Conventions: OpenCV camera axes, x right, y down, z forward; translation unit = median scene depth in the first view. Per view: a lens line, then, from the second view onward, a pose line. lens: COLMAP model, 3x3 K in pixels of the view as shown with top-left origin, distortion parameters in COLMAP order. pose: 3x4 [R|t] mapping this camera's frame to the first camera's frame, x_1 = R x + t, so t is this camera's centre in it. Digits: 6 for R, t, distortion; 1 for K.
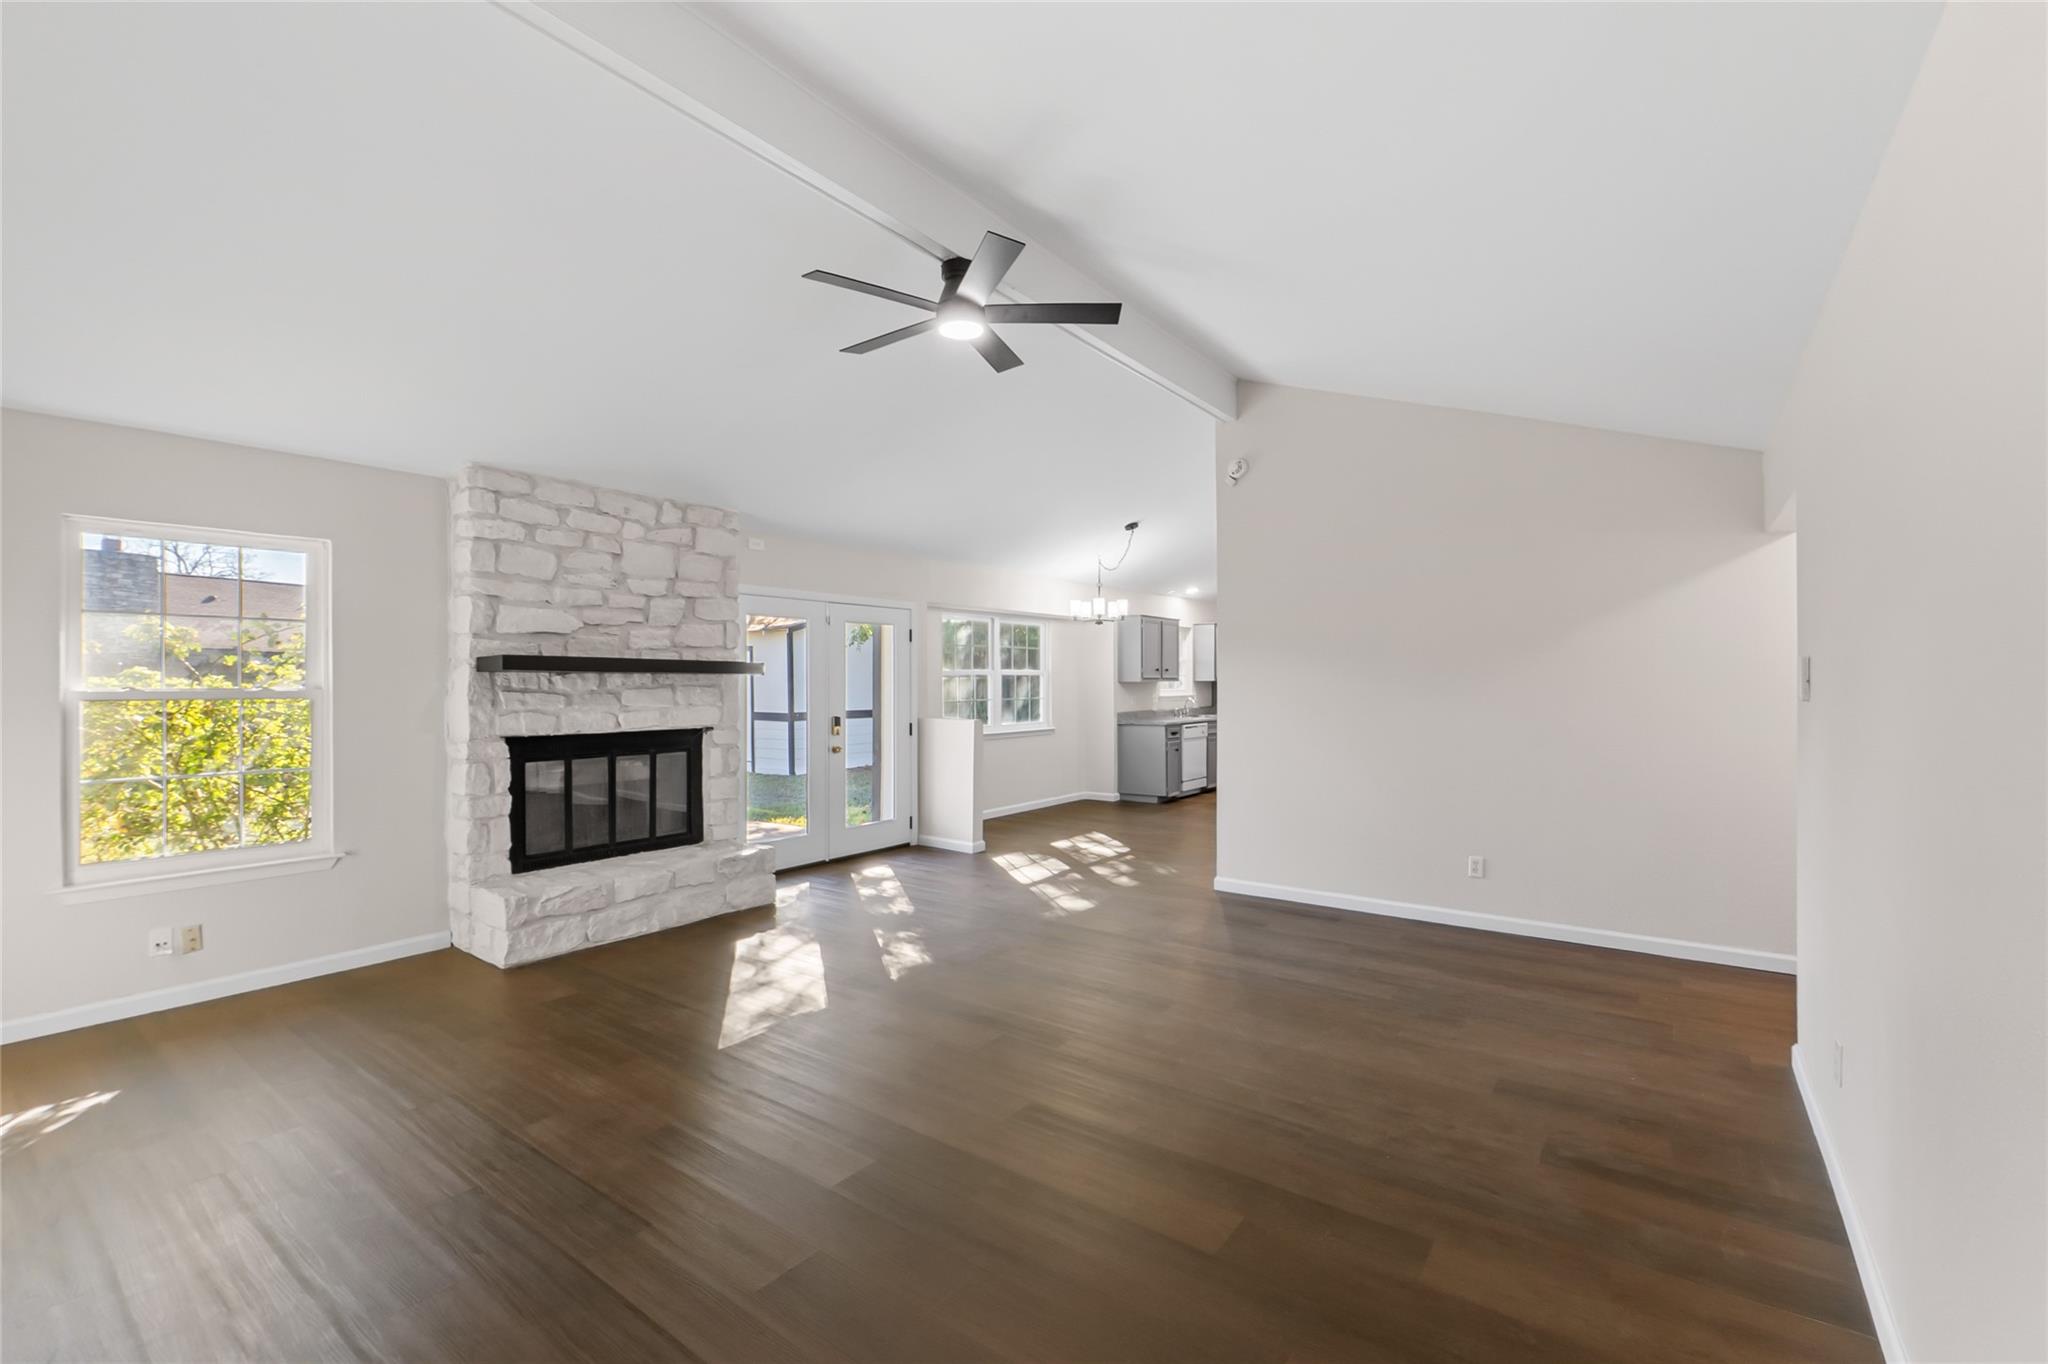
lens RADIAL K [[872.0, 0, 1024.0], [0, 872.0, 682.0], [0, 0, 1]] dist [0.000864, -0.000009]
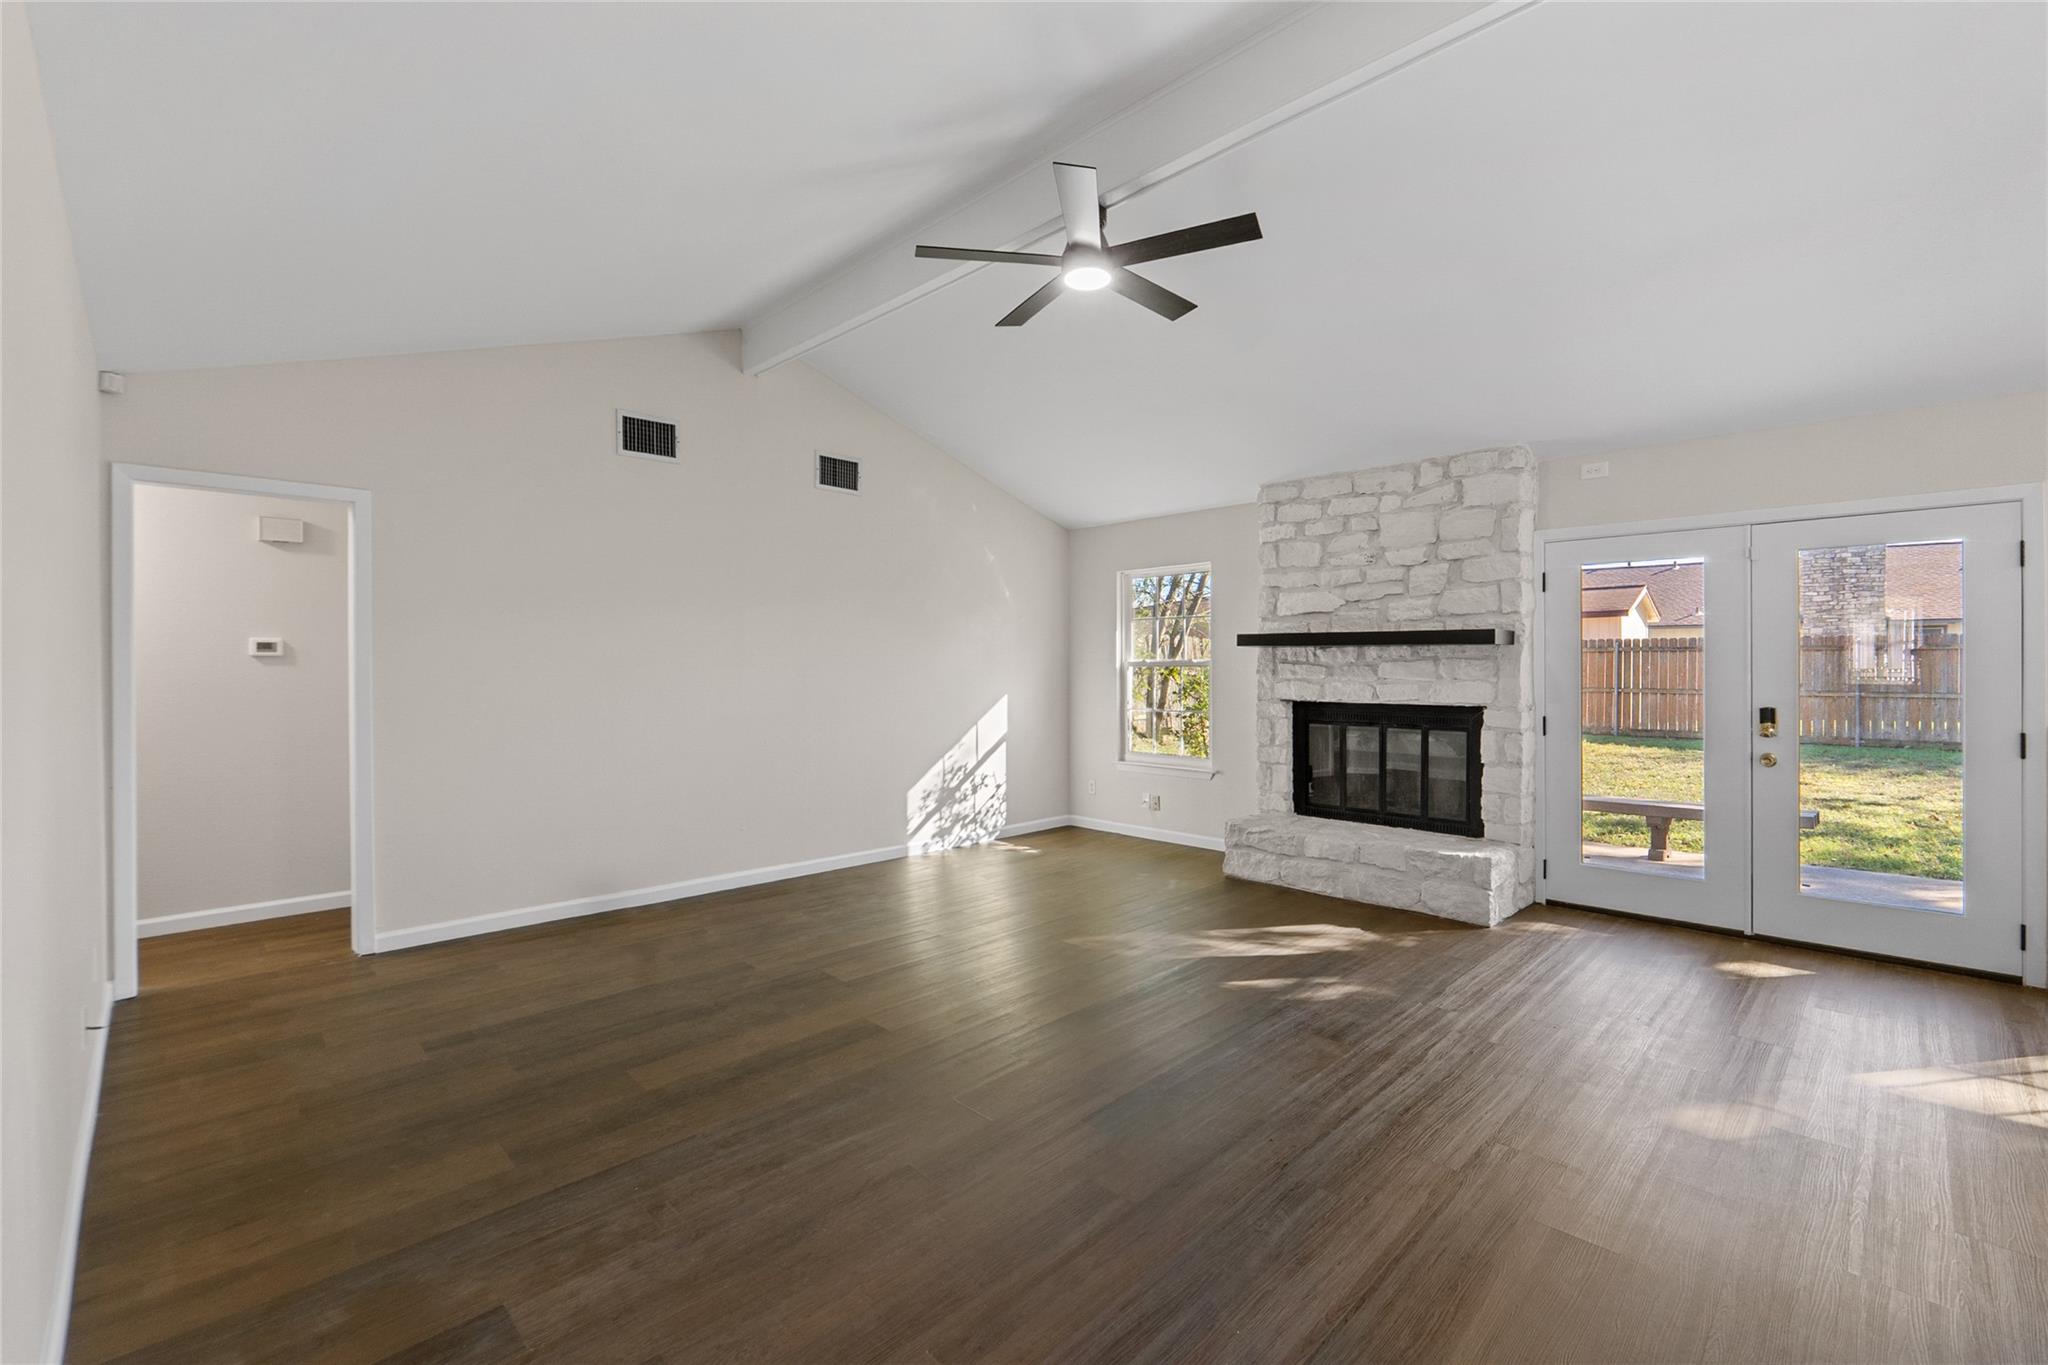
lens RADIAL K [[865.6, 0, 1037.7], [0, 865.6, 667.4], [0, 0, 1]] dist [-0.007883, 0.000055]
pose [[-0.134321, 0.008667, -0.990900, 0.603611], [0.005854, 0.999951, 0.007952, 0.004773], [0.990921, -0.004733, -0.134366, 0.750324]]
